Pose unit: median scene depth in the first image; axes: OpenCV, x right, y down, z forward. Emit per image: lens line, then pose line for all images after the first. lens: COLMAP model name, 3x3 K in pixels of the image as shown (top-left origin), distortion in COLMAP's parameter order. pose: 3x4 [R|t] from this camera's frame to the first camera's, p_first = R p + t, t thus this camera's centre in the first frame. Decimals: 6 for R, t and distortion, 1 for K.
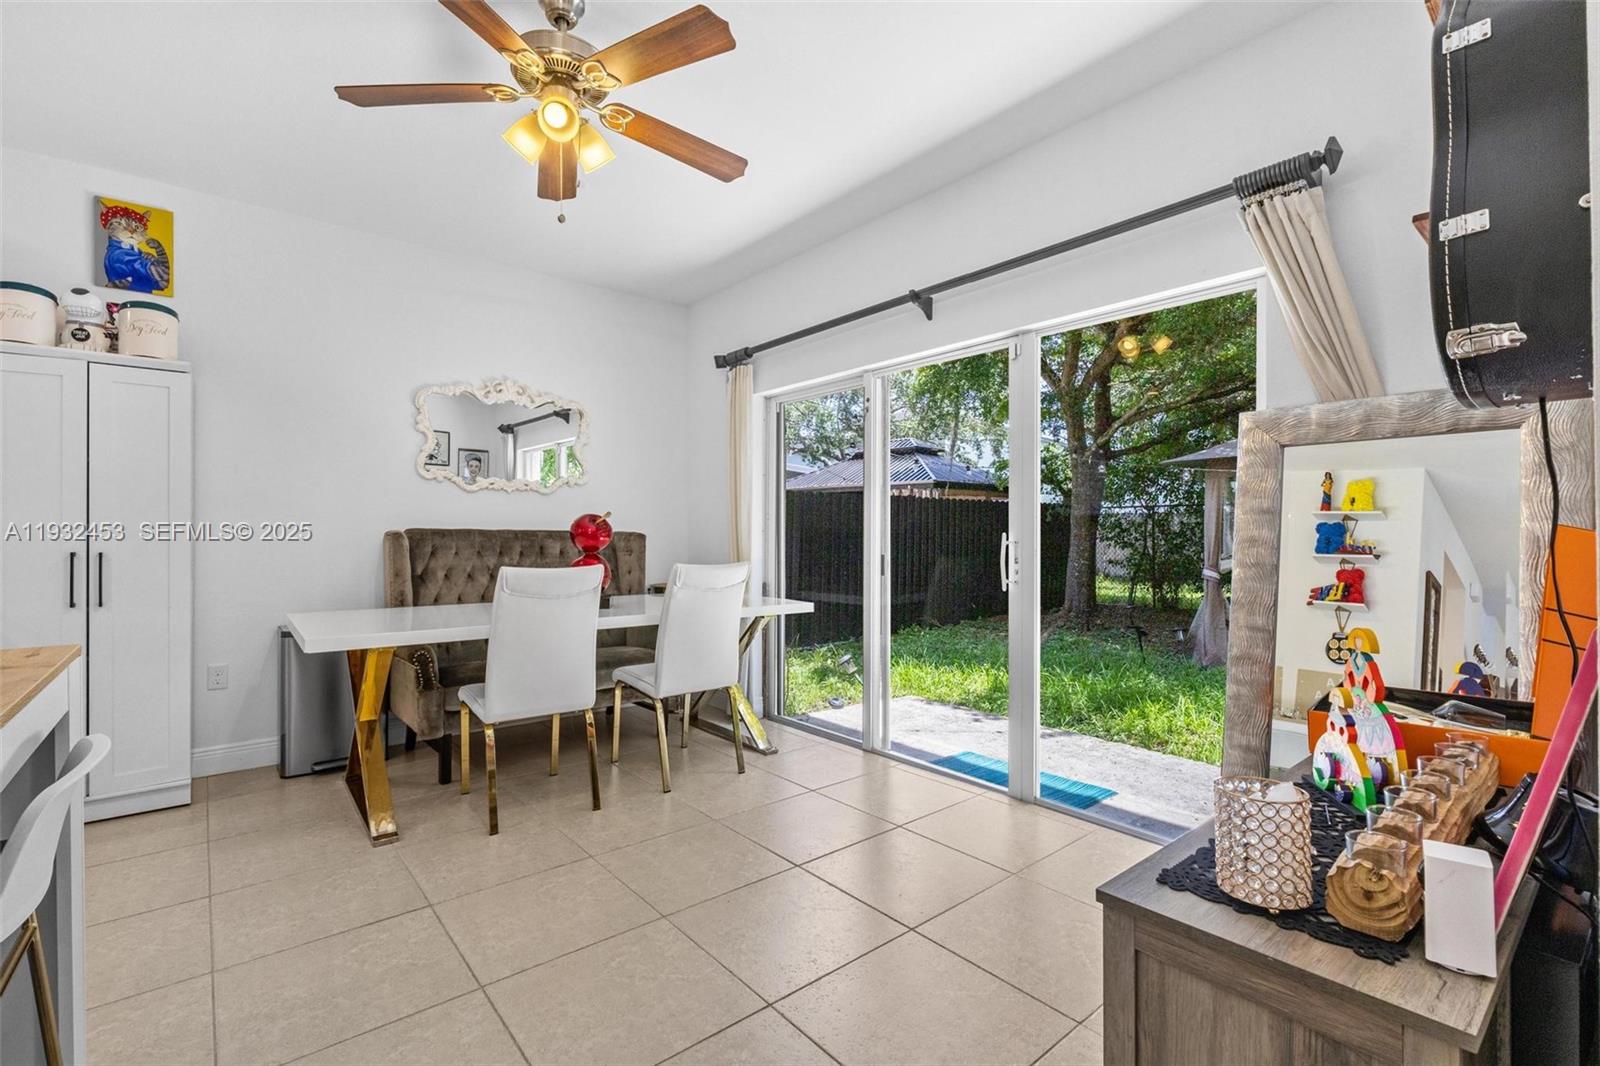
lens RADIAL K [[715.5, 0, 800.0], [0, 715.5, 533.0], [0, 0, 1]] dist [-0.020904, 0.009131]
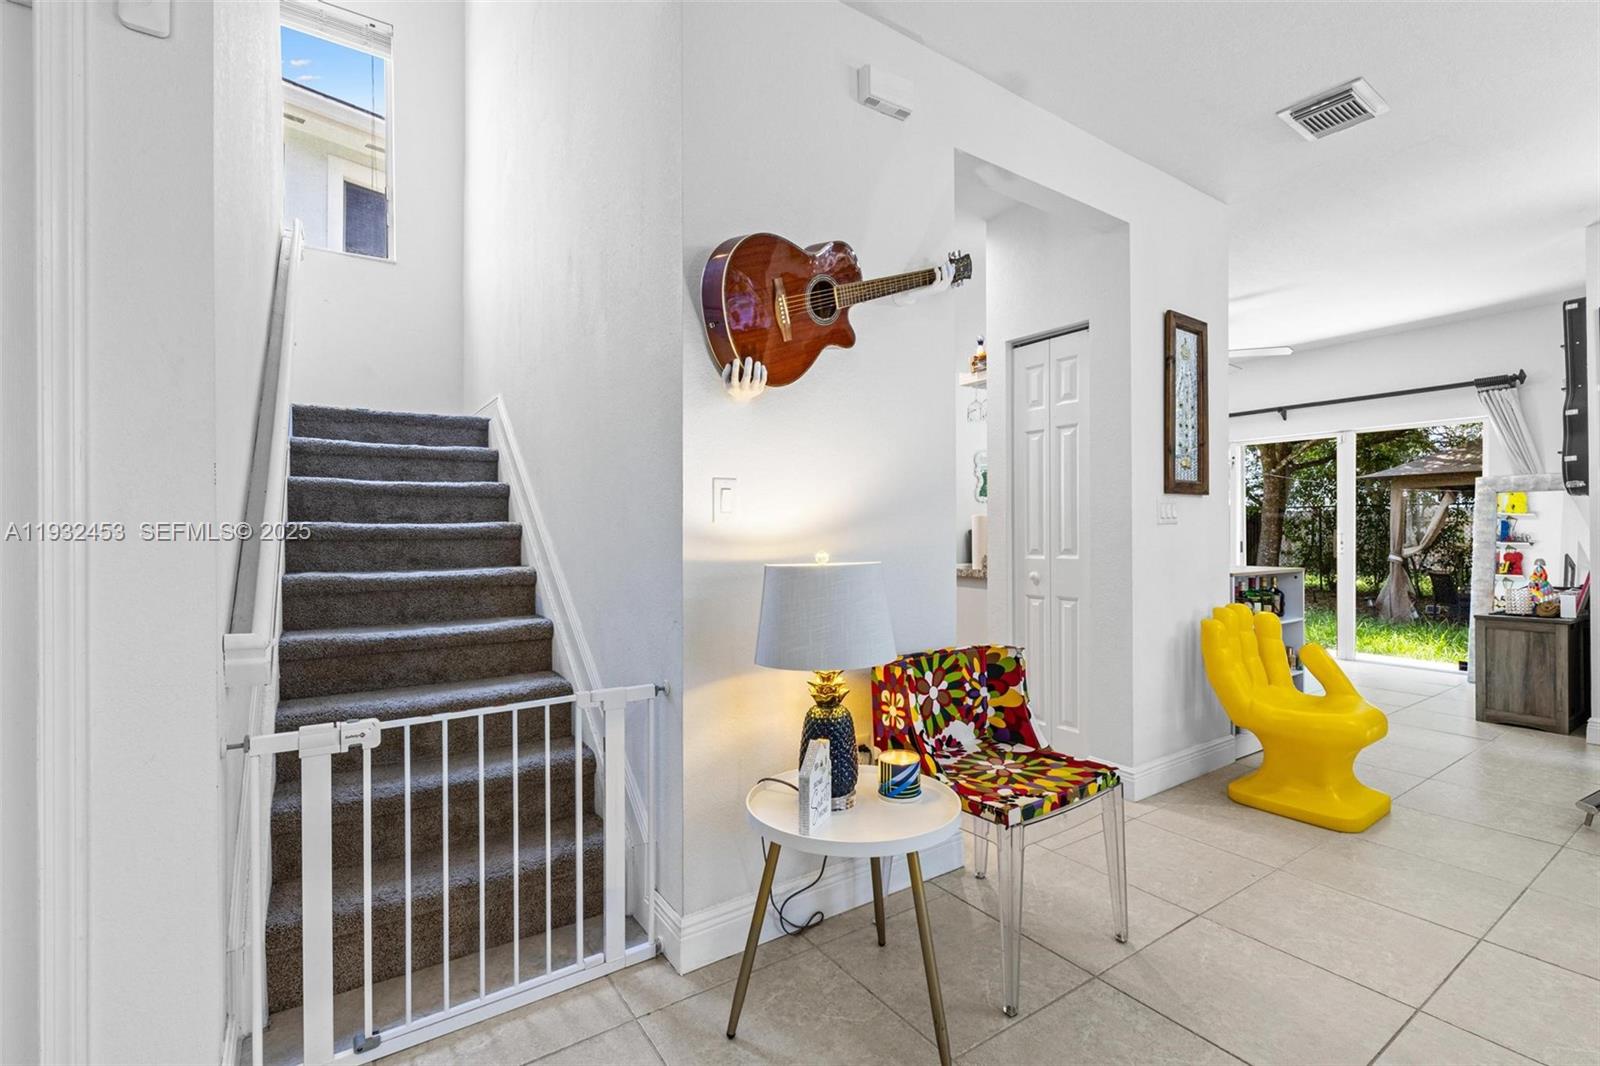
lens RADIAL K [[715.5, 0, 800.0], [0, 715.5, 533.0], [0, 0, 1]] dist [-0.020904, 0.009131]
pose [[0.994267, -0.004718, -0.106823, -1.019604], [0.005082, 0.999982, 0.003138, -0.003569], [0.106806, -0.003663, 0.994273, -1.179715]]
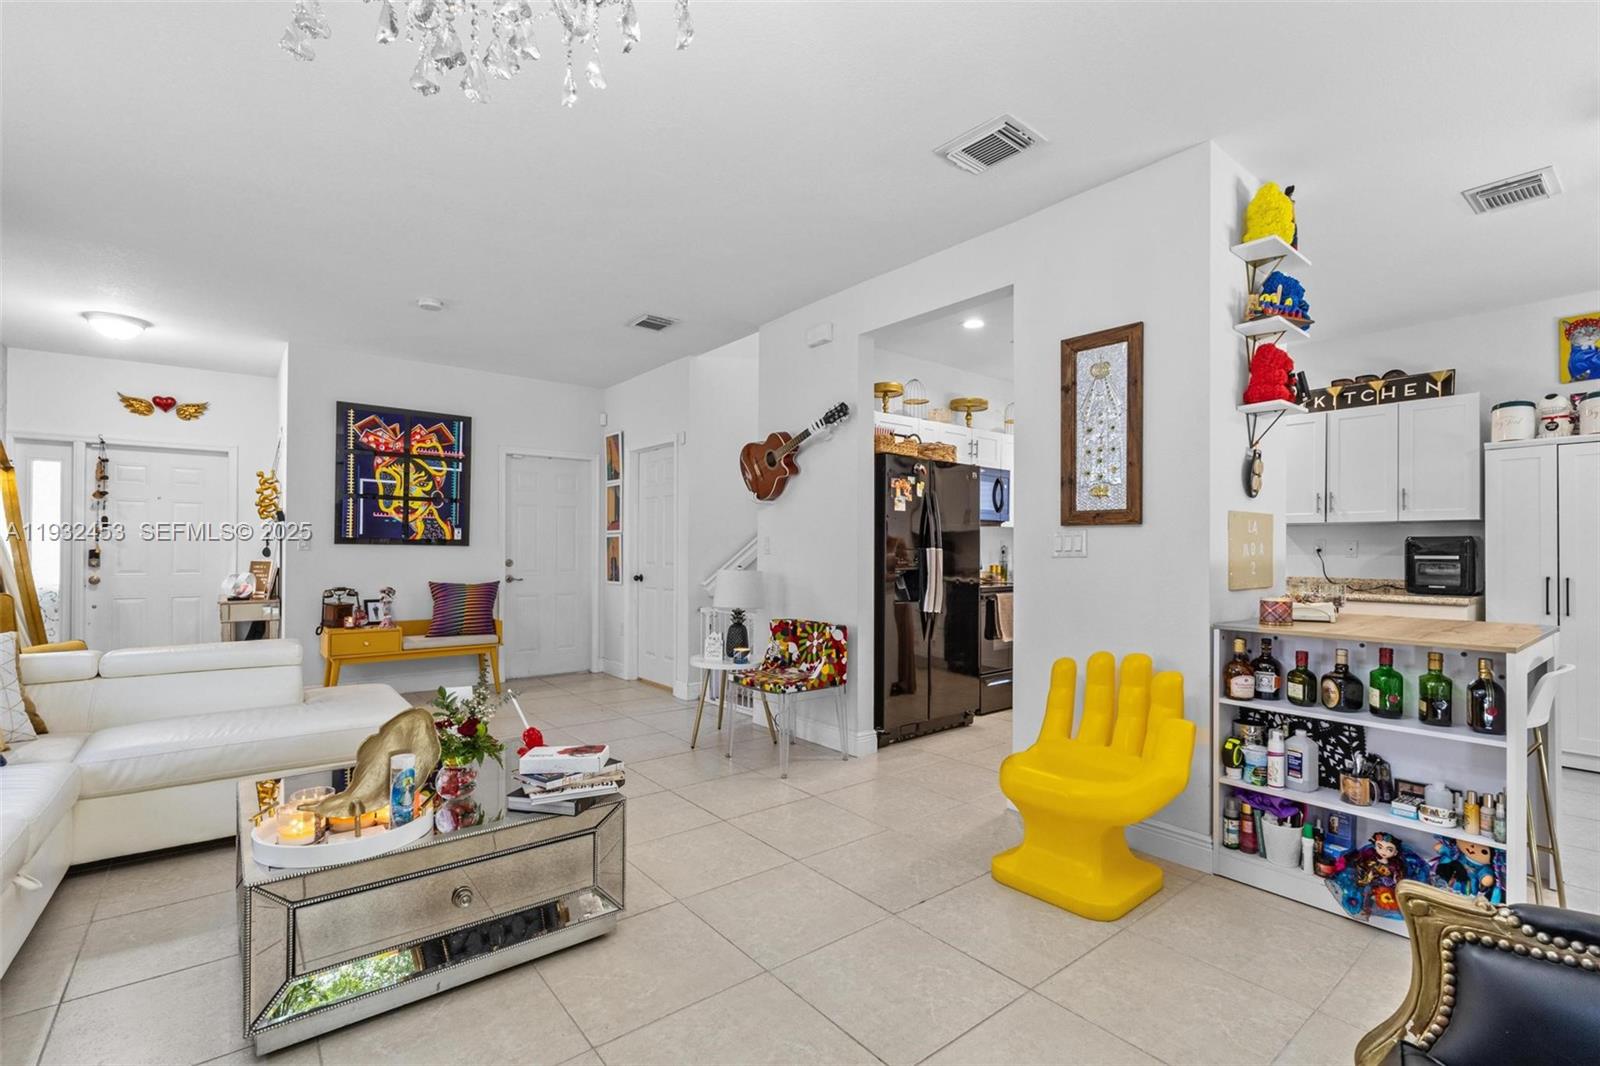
lens RADIAL K [[713.8, 0, 796.0], [0, 713.8, 548.3], [0, 0, 1]] dist [-0.001732, -0.000664]
pose [[-0.032743, -0.011179, -0.999401, 0.437226], [-0.002526, 0.999935, -0.011102, -0.010069], [0.999461, 0.002161, -0.032770, -0.447952]]
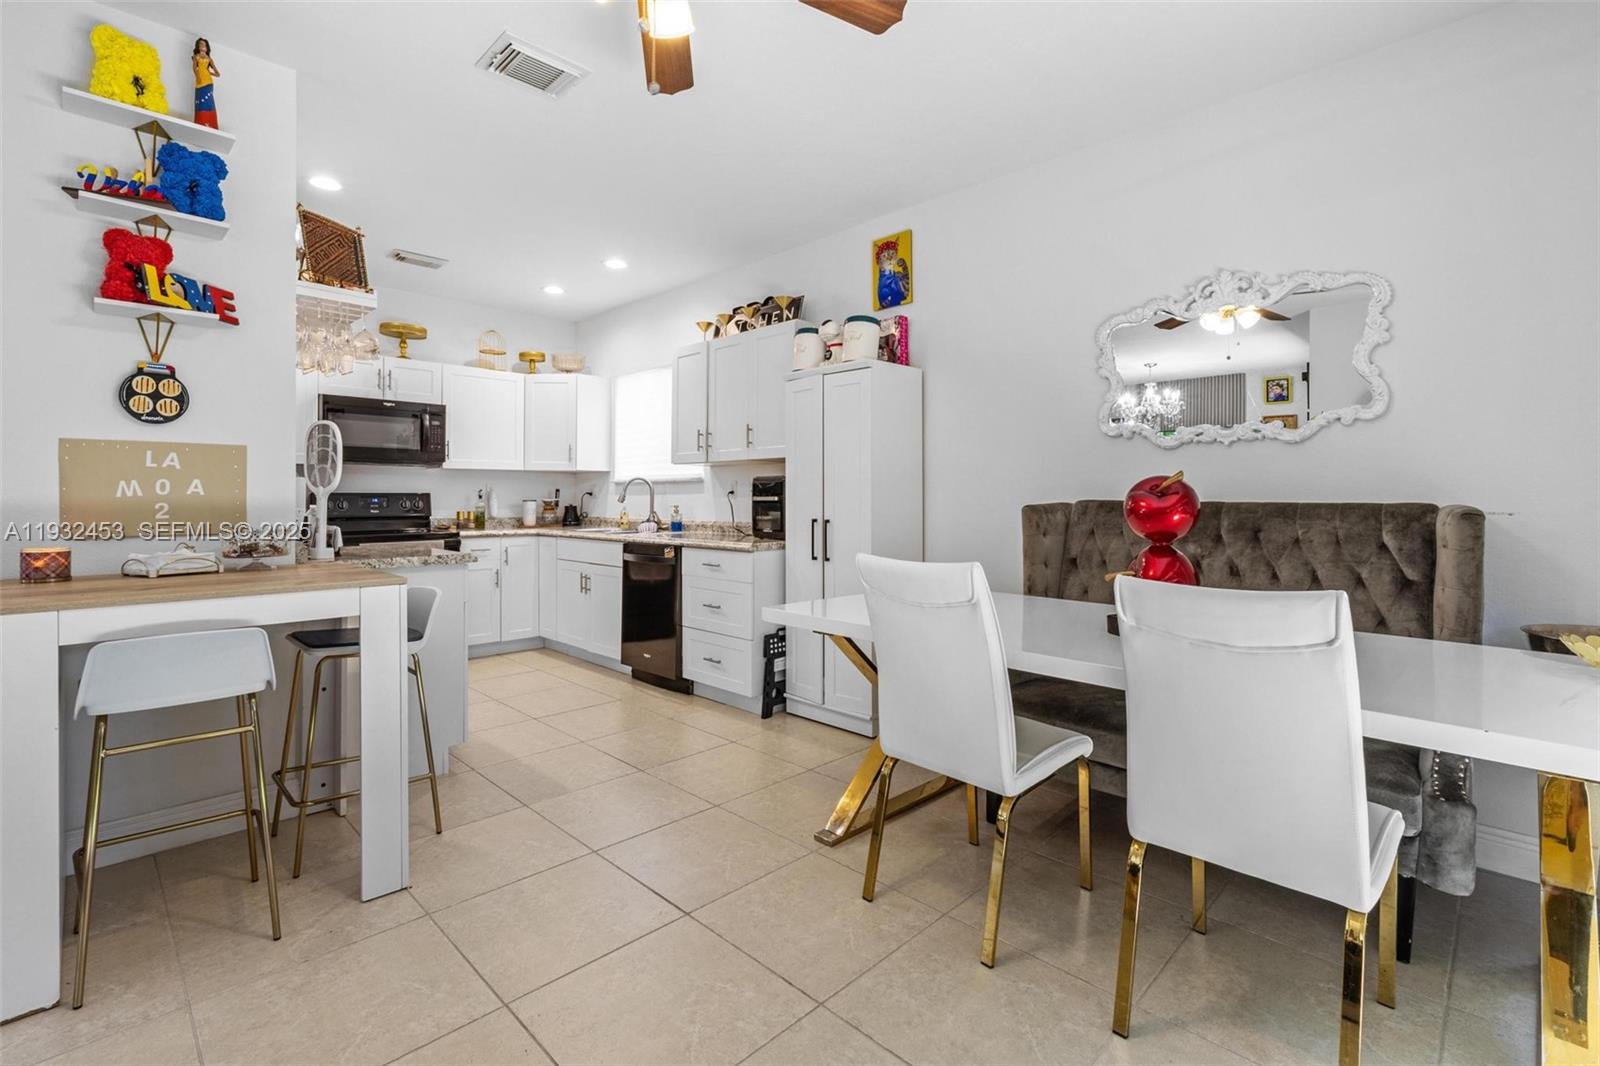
lens RADIAL K [[720.1, 0, 801.0], [0, 720.1, 505.3], [0, 0, 1]] dist [0.000708, 0.000120]
pose [[0.089903, 0.000942, -0.995950, 0.291050], [-0.007423, 0.999972, 0.000276, 0.001380], [0.995923, 0.007368, 0.089907, 0.753416]]
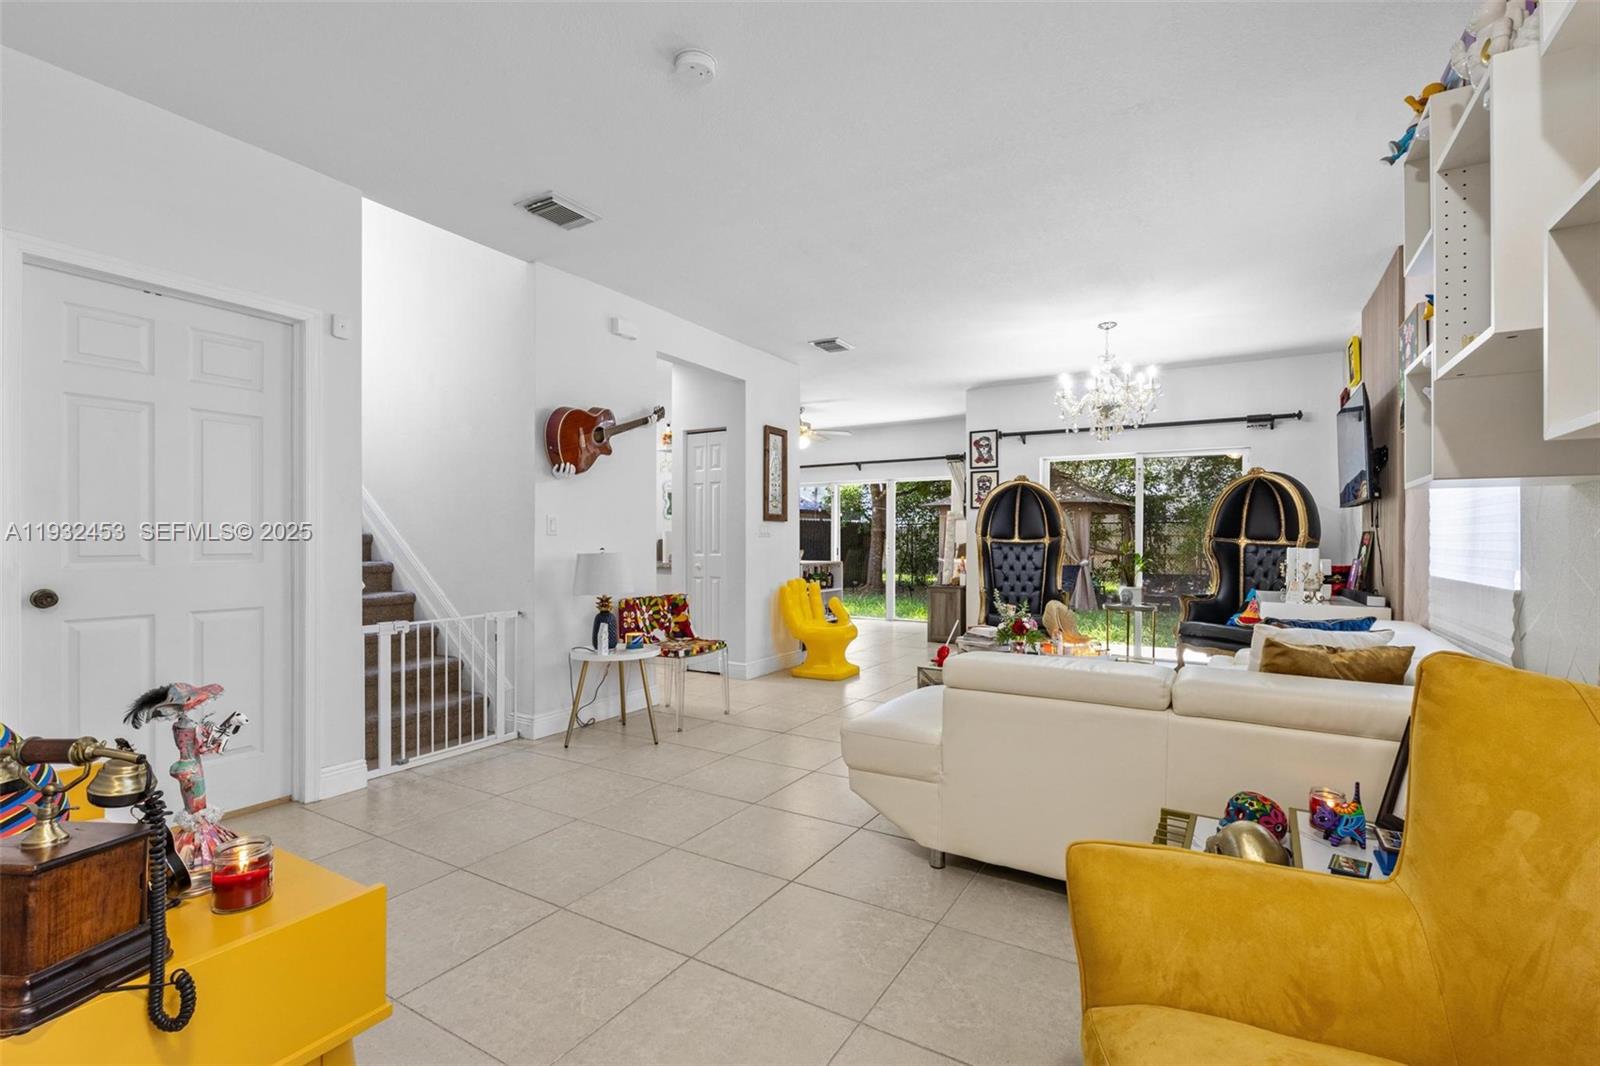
lens RADIAL K [[715.5, 0, 800.0], [0, 715.5, 533.0], [0, 0, 1]] dist [-0.020904, 0.009131]
pose [[0.947780, 0.002492, 0.318915, -1.139084], [0.000527, 0.999956, -0.009380, -0.002288], [-0.318924, 0.009058, 0.947737, -2.004425]]
